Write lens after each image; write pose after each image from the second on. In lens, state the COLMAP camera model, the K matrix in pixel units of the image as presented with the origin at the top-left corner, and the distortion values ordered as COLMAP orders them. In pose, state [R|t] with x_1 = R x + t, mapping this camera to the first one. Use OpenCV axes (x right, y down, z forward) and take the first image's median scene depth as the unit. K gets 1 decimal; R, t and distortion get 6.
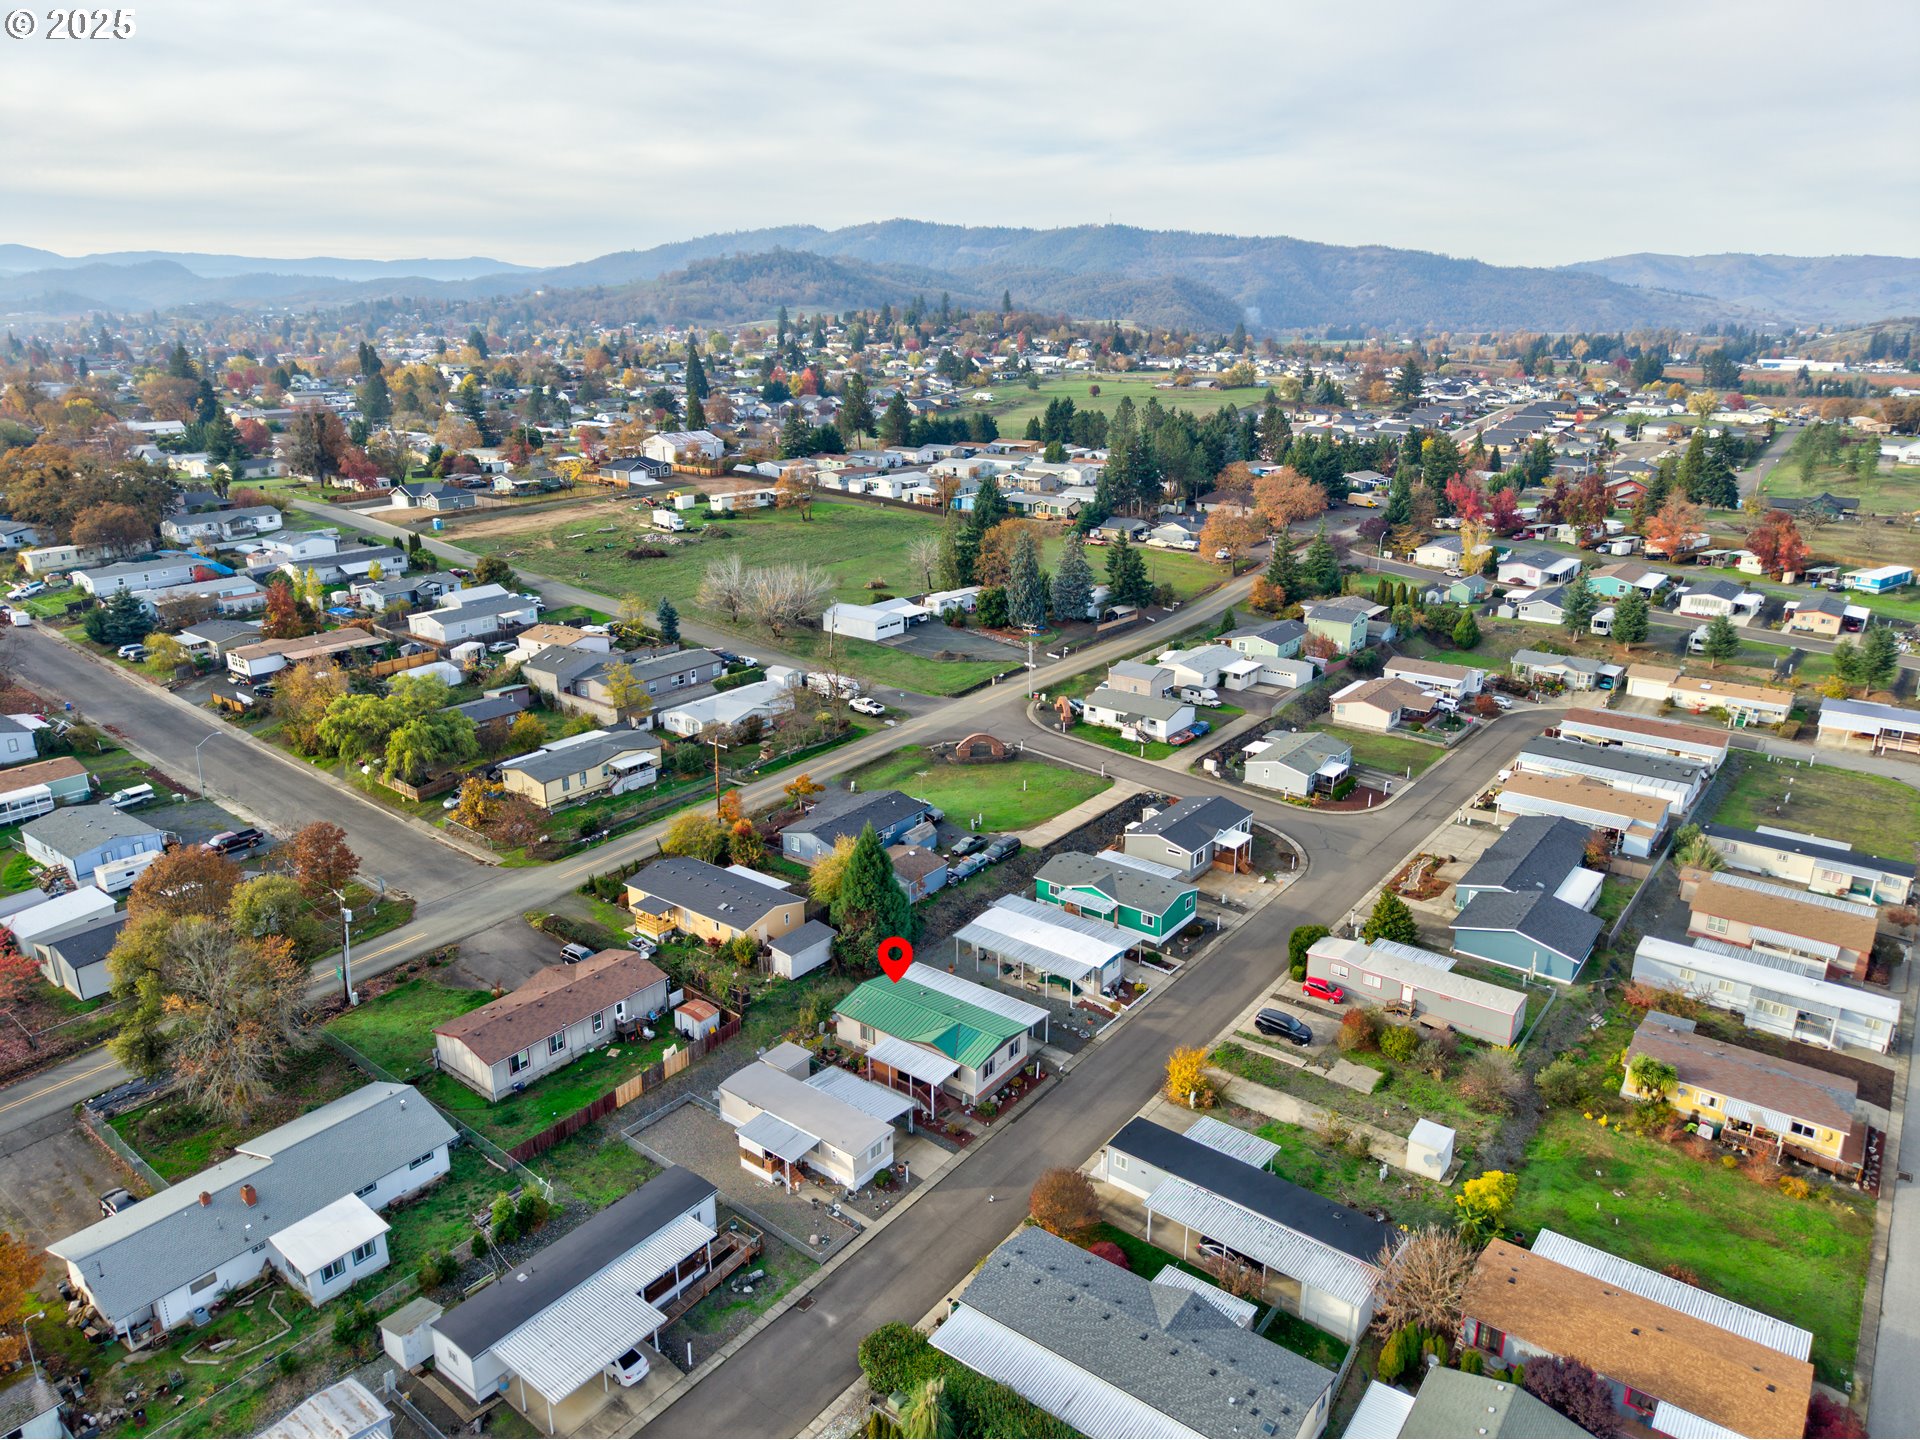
lens RADIAL K [[1283.5, 0, 960.0], [0, 1283.5, 720.0], [0, 0, 1]] dist [0.007035, -0.004338]
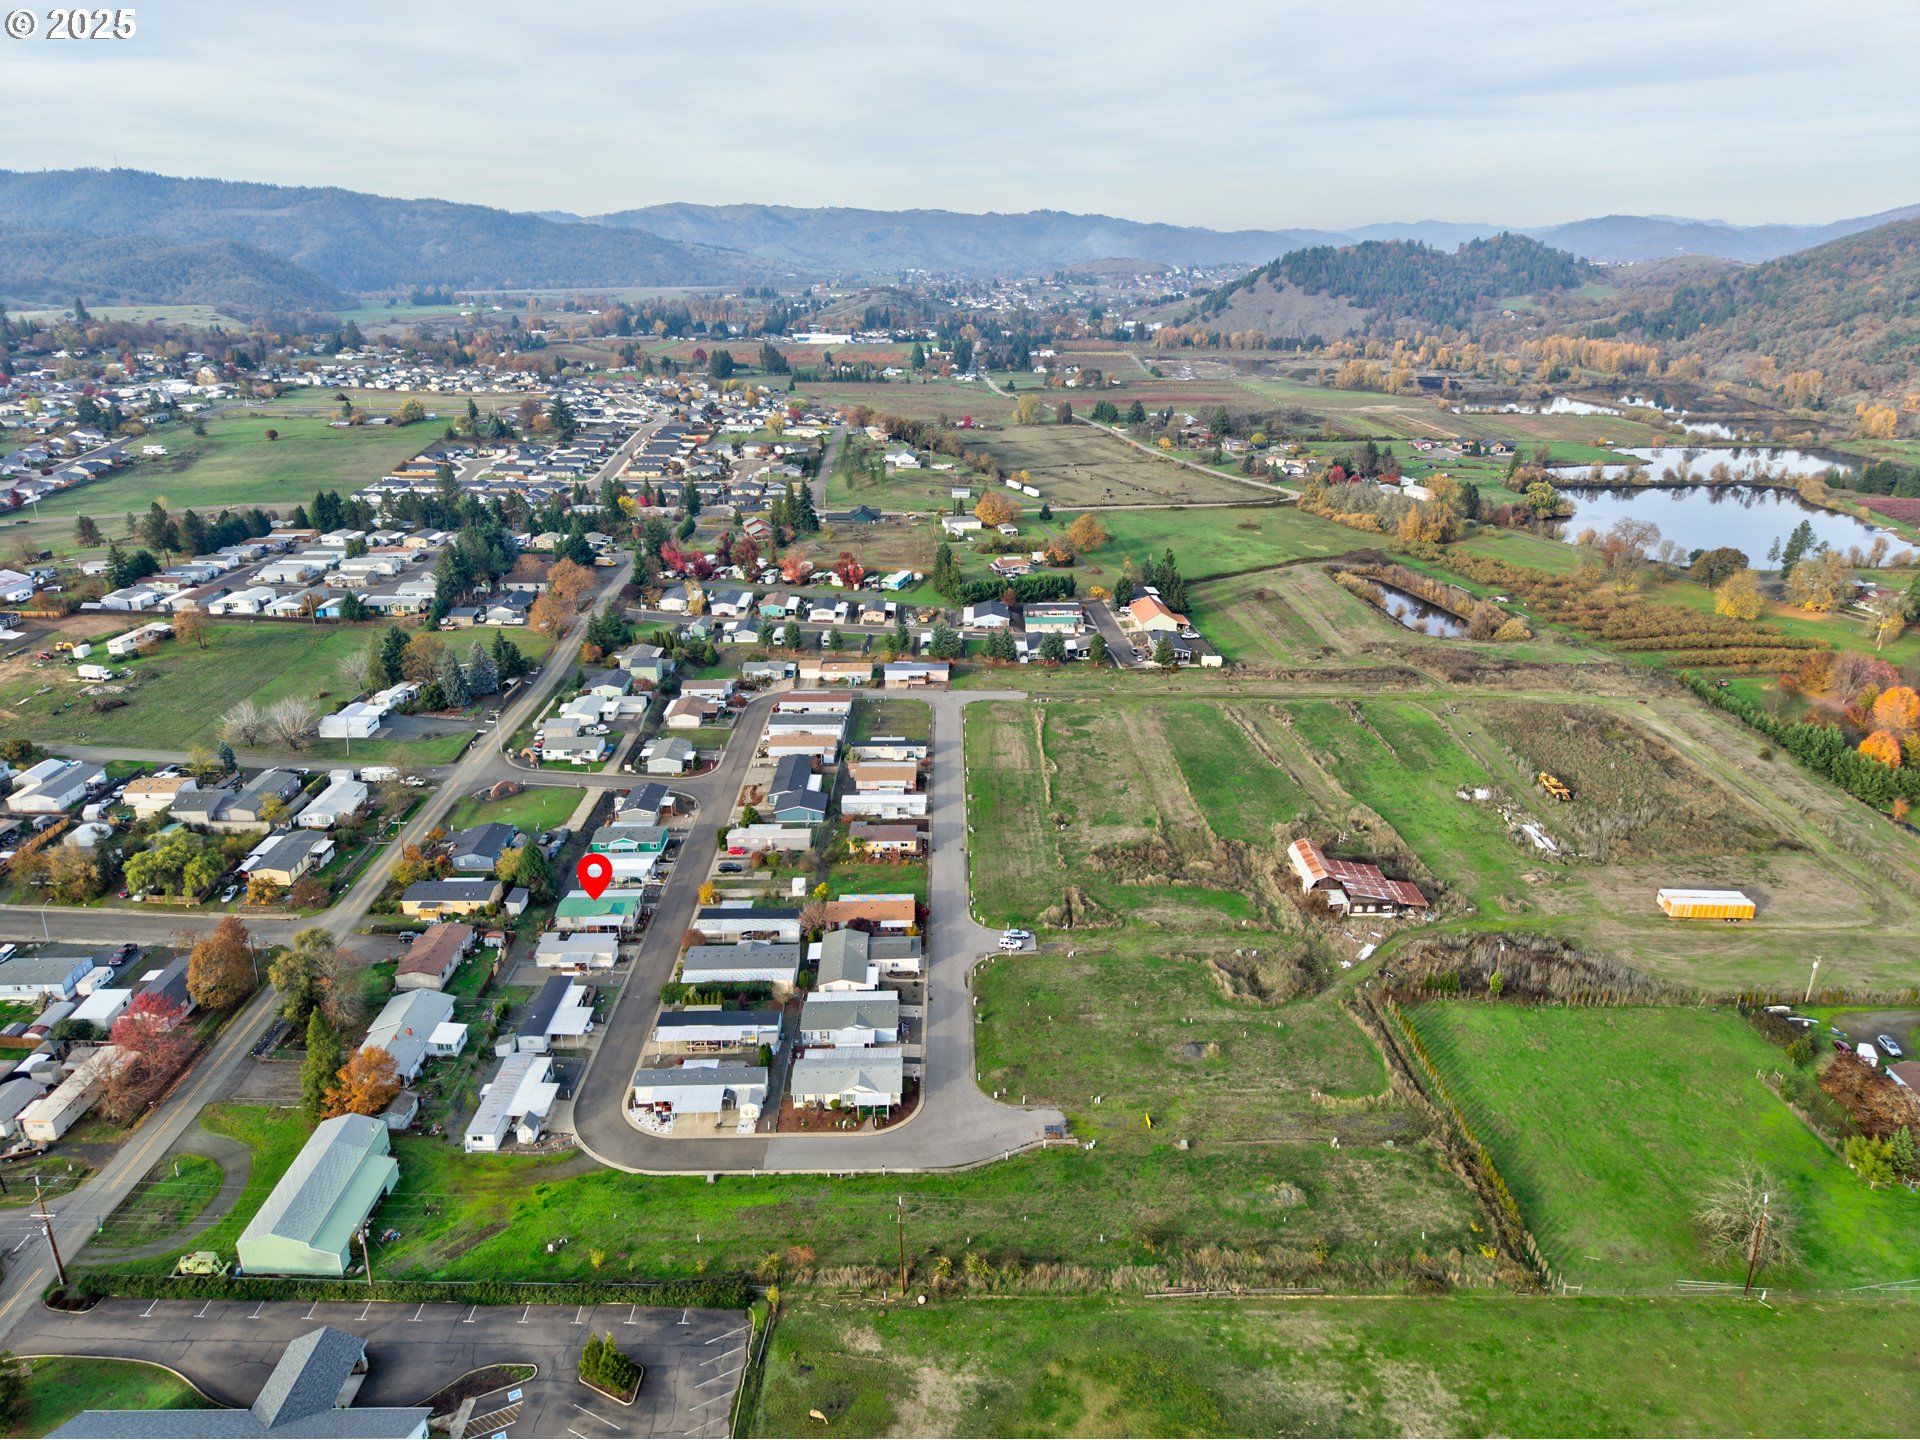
lens RADIAL K [[1277.9, 0, 959.6], [0, 1277.9, 703.8], [0, 0, 1]] dist [0.065433, -0.097082]
pose [[0.785621, -0.208883, 0.582381, -0.494250], [0.188985, 0.977316, 0.095597, -0.142408], [-0.589139, 0.034958, 0.807275, -0.810592]]
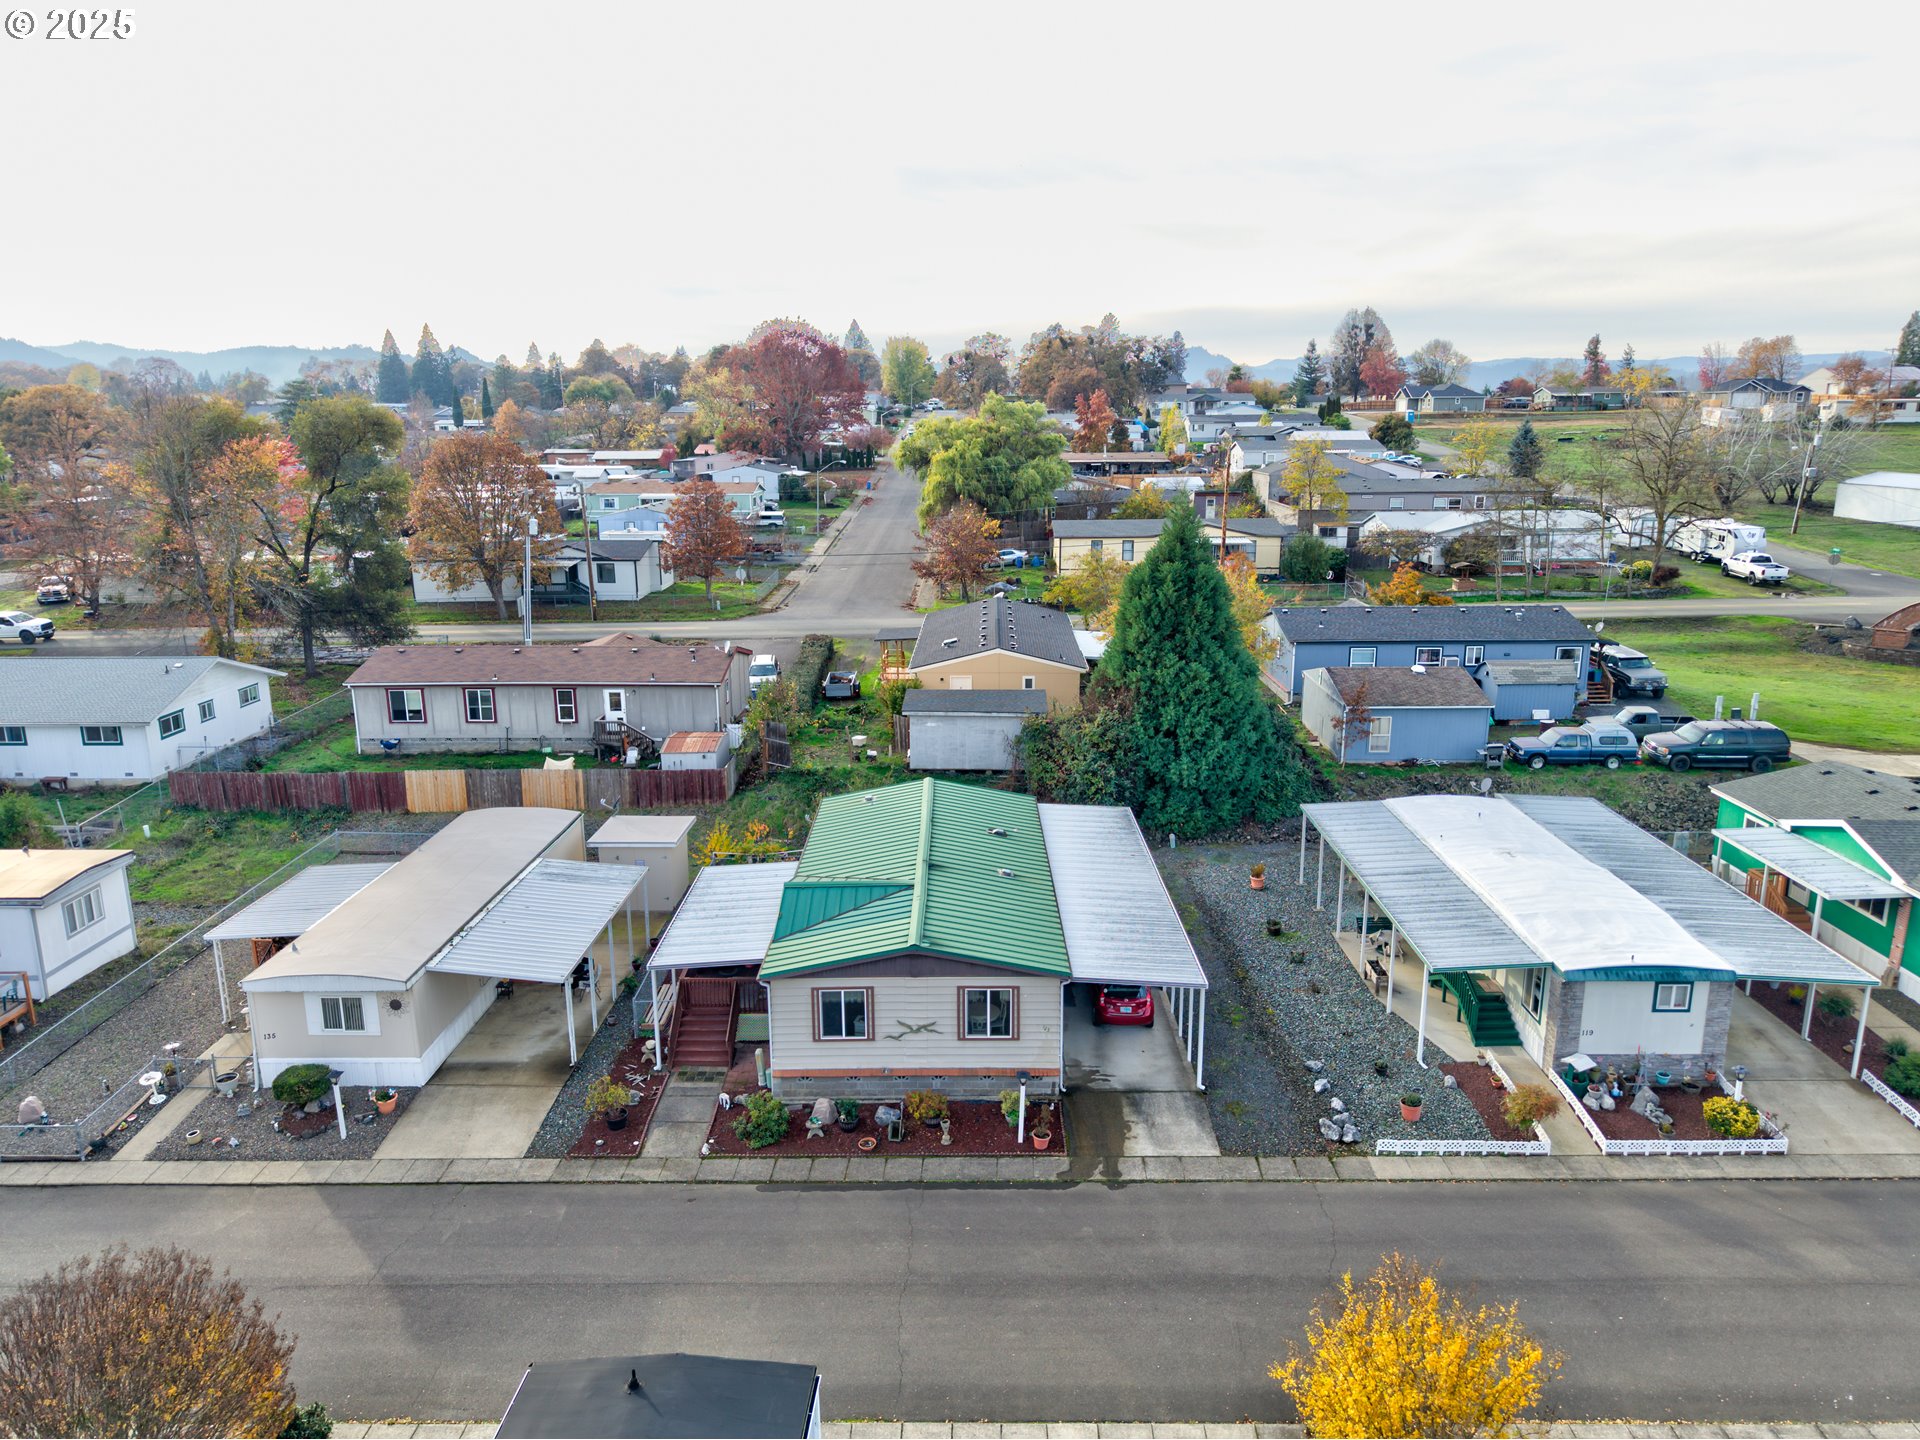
lens RADIAL K [[1283.5, 0, 960.0], [0, 1283.5, 720.0], [0, 0, 1]] dist [0.007035, -0.004338]
pose [[0.593172, 0.181488, -0.784353, 0.158965], [-0.239494, 0.969931, 0.043309, 0.106339], [0.768628, 0.162158, 0.618802, 0.476426]]
